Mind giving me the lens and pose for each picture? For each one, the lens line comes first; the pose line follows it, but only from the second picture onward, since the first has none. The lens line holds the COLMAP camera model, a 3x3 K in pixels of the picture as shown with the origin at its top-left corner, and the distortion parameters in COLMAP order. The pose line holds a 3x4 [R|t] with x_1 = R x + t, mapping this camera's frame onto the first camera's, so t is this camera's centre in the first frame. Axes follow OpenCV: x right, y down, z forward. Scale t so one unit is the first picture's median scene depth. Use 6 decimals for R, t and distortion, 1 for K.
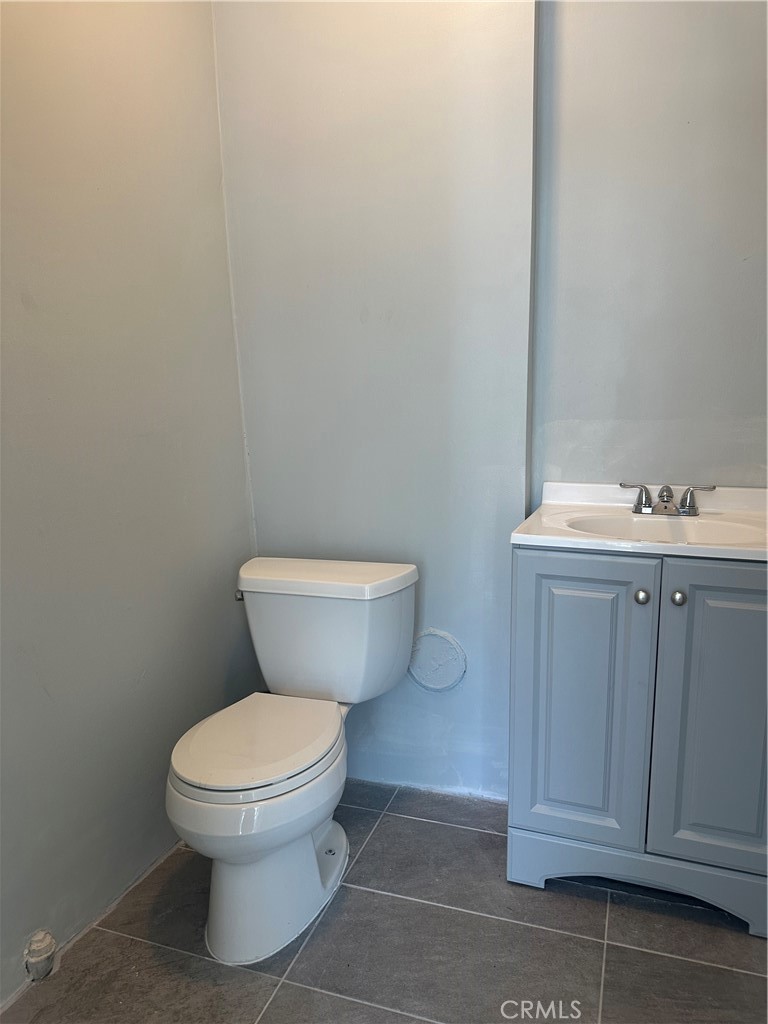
lens RADIAL K [[722.8, 0, 379.9], [0, 722.8, 507.0], [0, 0, 1]] dist [0.064455, -0.066907]
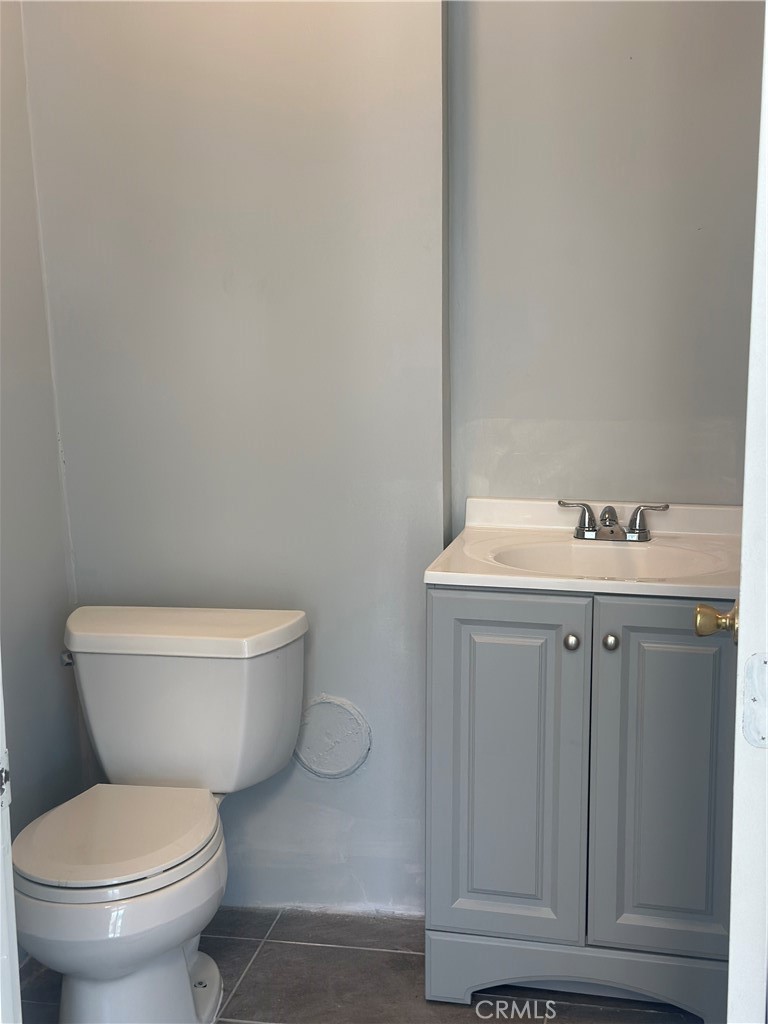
lens RADIAL K [[1440.5, 0, 385.0], [0, 1440.5, 519.7], [0, 0, 1]] dist [0.107062, 0.000000]
pose [[0.989883, -0.019520, 0.140538, -0.082442], [0.015958, 0.999523, 0.026428, -0.058474], [-0.140987, -0.023918, 0.989723, -0.550417]]
